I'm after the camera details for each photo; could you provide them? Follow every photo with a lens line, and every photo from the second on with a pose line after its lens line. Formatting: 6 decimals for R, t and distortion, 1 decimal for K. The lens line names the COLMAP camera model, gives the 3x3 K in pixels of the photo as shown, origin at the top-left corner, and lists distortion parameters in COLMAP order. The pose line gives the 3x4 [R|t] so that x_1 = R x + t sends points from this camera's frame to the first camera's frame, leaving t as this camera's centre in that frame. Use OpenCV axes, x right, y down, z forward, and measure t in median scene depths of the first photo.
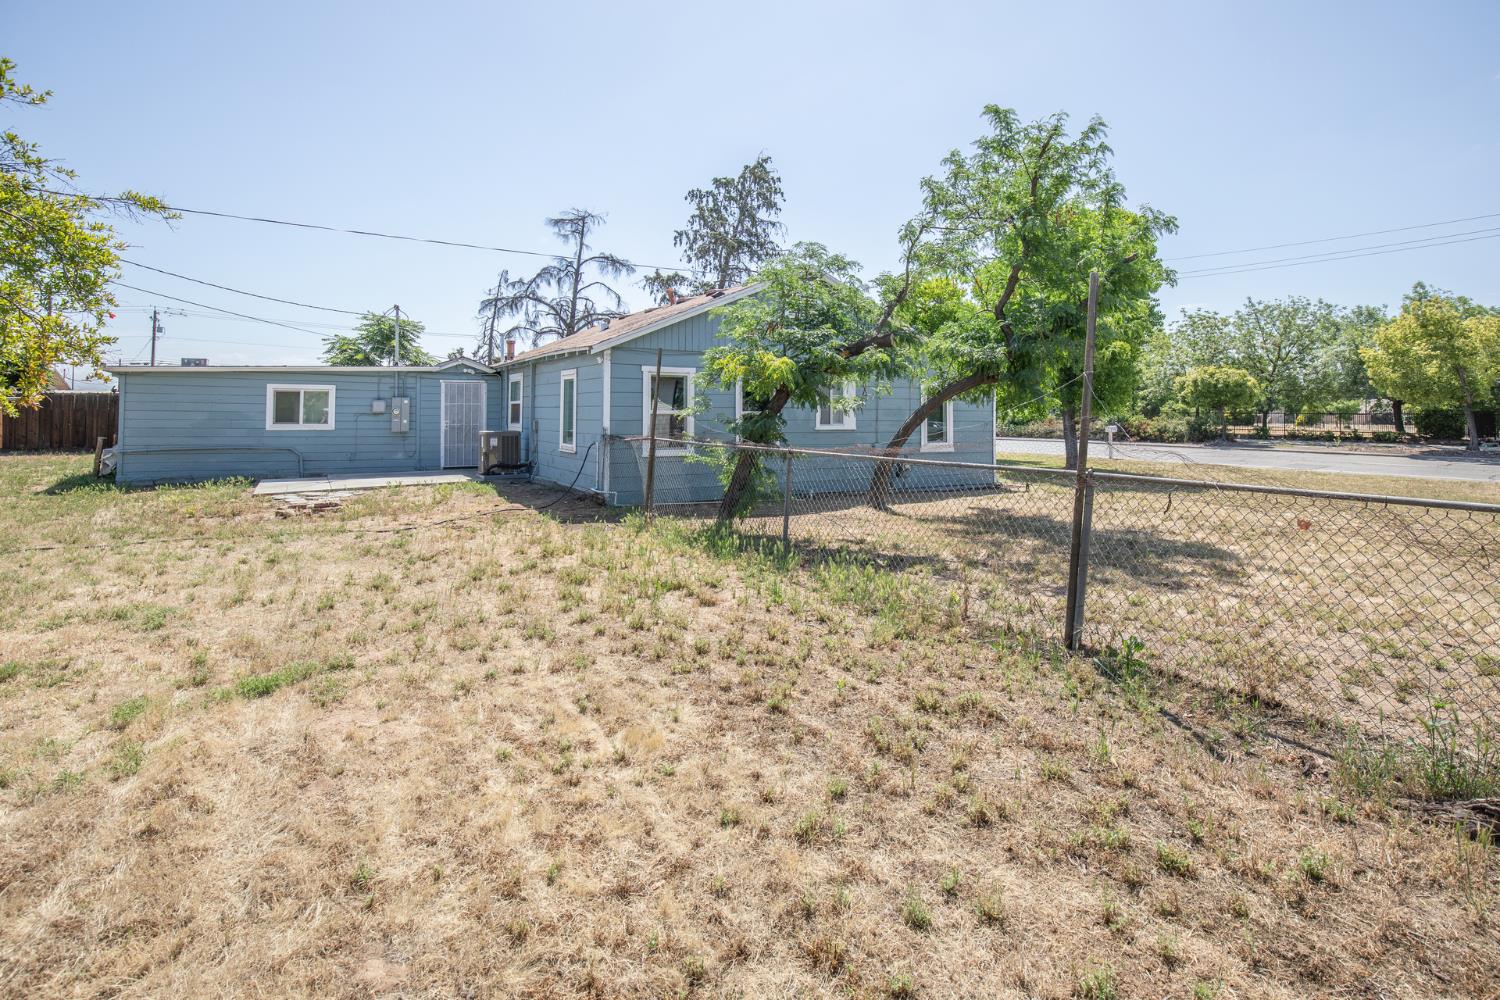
lens RADIAL K [[700.8, 0, 753.2], [0, 700.8, 403.0], [0, 0, 1]] dist [-0.030894, 0.005067]
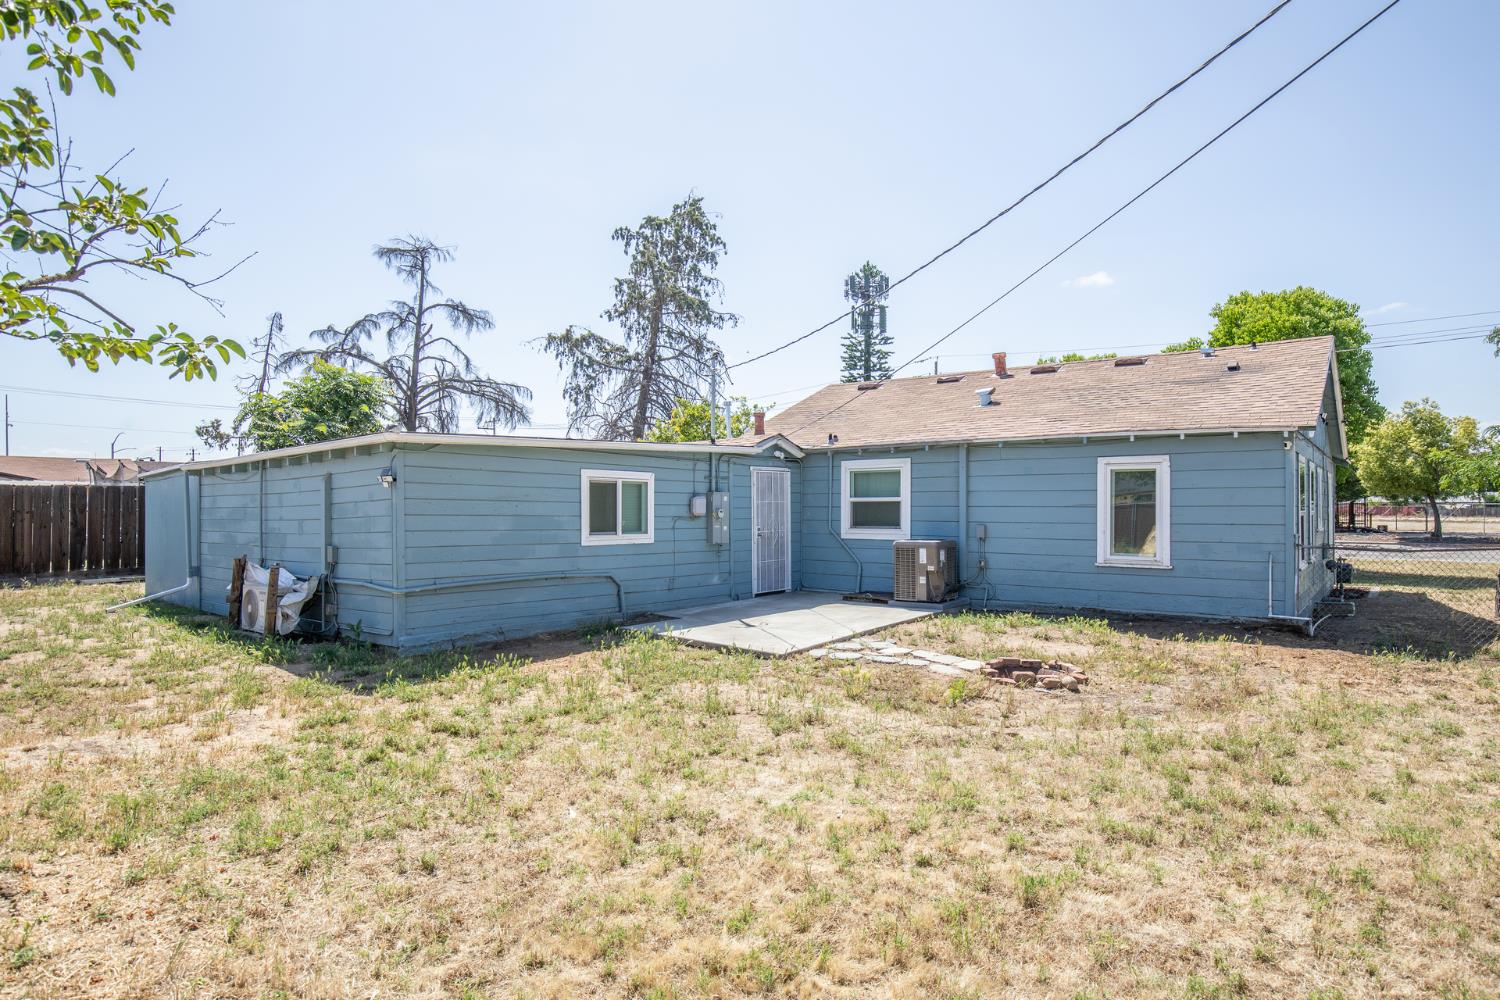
lens RADIAL K [[817.6, 0, 759.0], [0, 817.6, 499.0], [0, 0, 1]] dist [-0.006904, -0.001389]
pose [[0.942599, -0.003220, 0.333910, -0.262910], [0.003038, 0.999995, 0.001068, -0.000737], [-0.333912, 0.000008, 0.942604, 0.088158]]
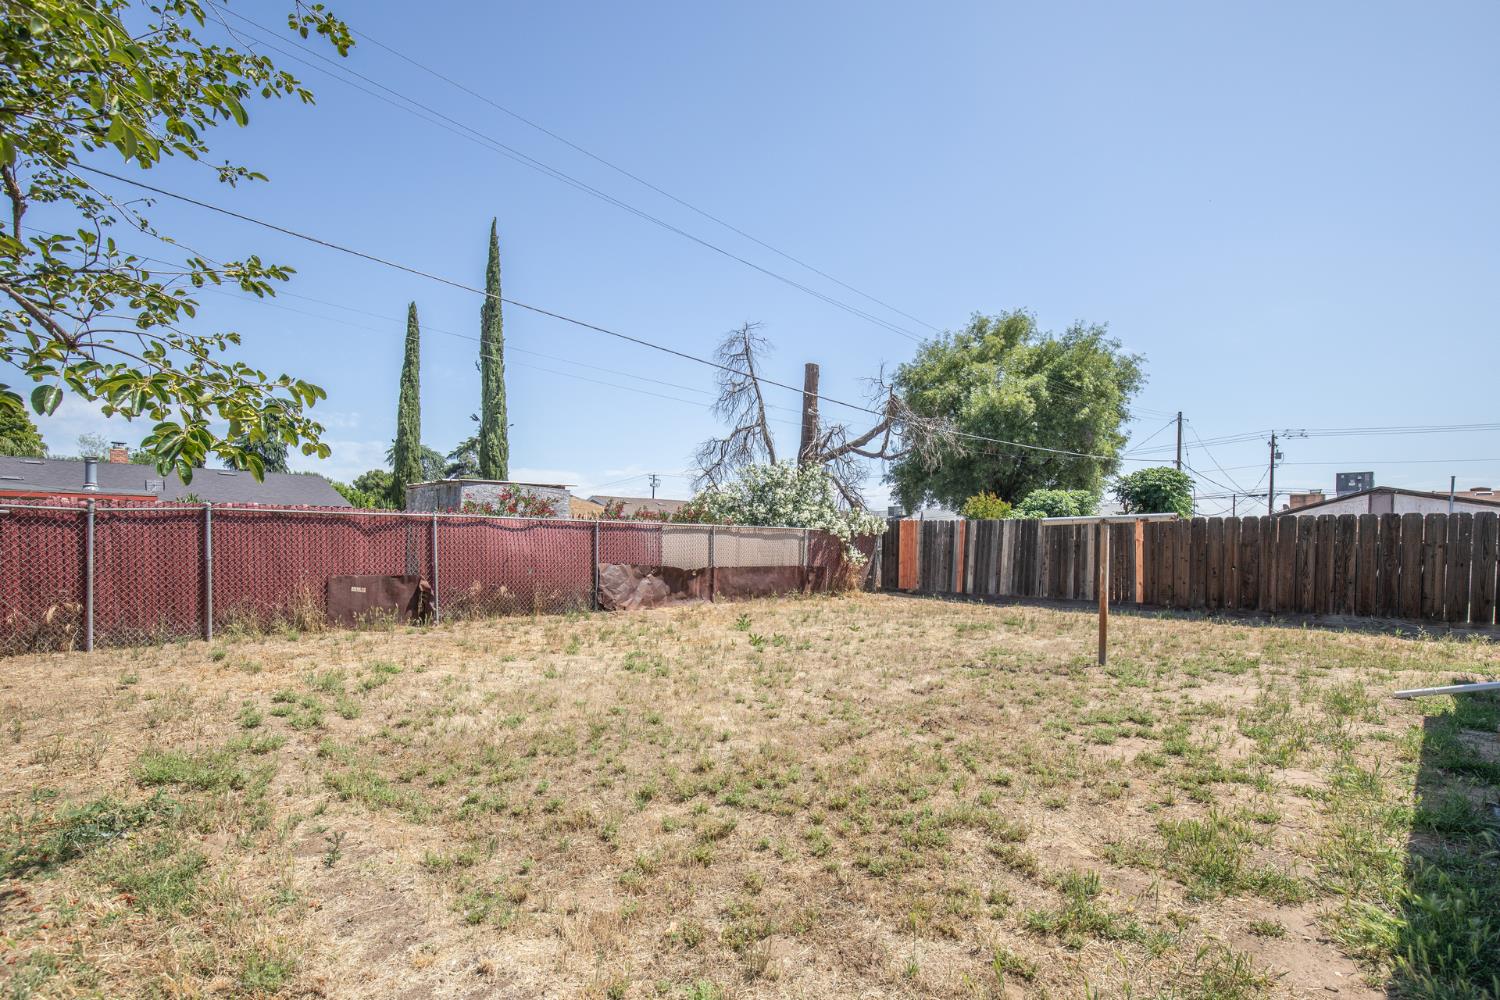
lens RADIAL K [[700.8, 0, 748.1], [0, 700.8, 551.6], [0, 0, 1]] dist [-0.030894, 0.005067]
pose [[0.222970, 0.010009, -0.974774, -0.271464], [0.006632, 0.999909, 0.011783, 0.003126], [0.974803, -0.009092, 0.222883, 0.241863]]
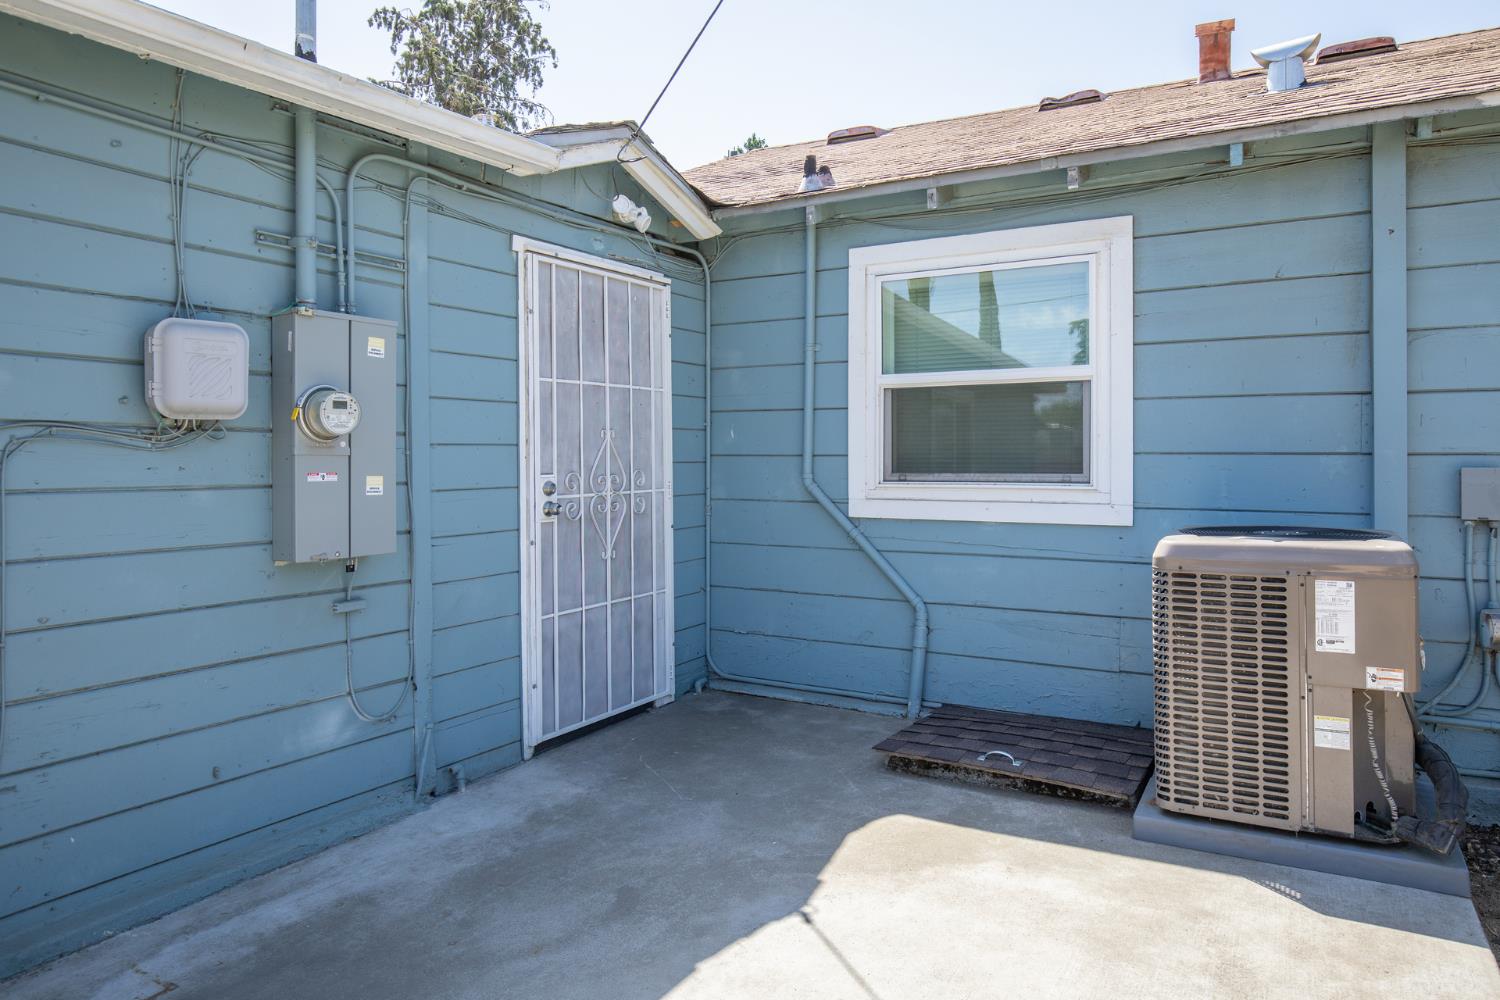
lens RADIAL K [[955.6, 0, 775.6], [0, 955.6, 451.3], [0, 0, 1]] dist [-0.005468, 0.001769]
pose [[0.873081, -0.006447, 0.487533, -0.188017], [0.002175, 0.999954, 0.009328, 0.006497], [-0.487571, -0.007083, 0.873054, 0.282565]]
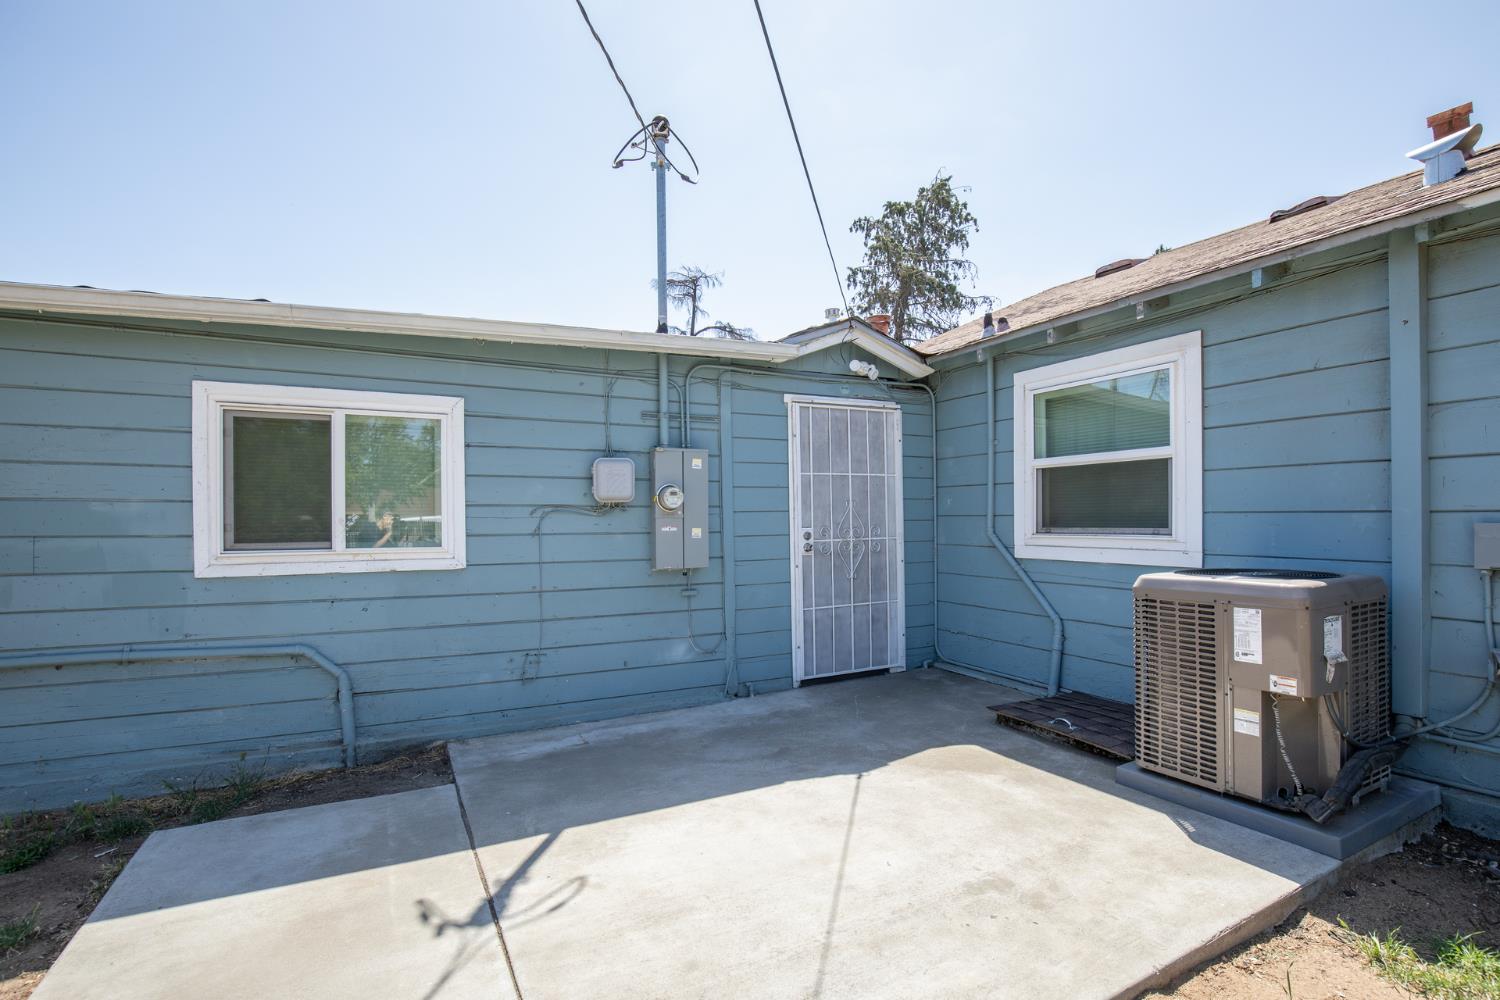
lens RADIAL K [[700.8, 0, 755.4], [0, 700.8, 515.6], [0, 0, 1]] dist [-0.030894, 0.005067]
pose [[0.997708, -0.016481, -0.065635, -0.163985], [0.017133, 0.999809, 0.009394, 0.006241], [0.065467, -0.010497, 0.997800, 0.256117]]
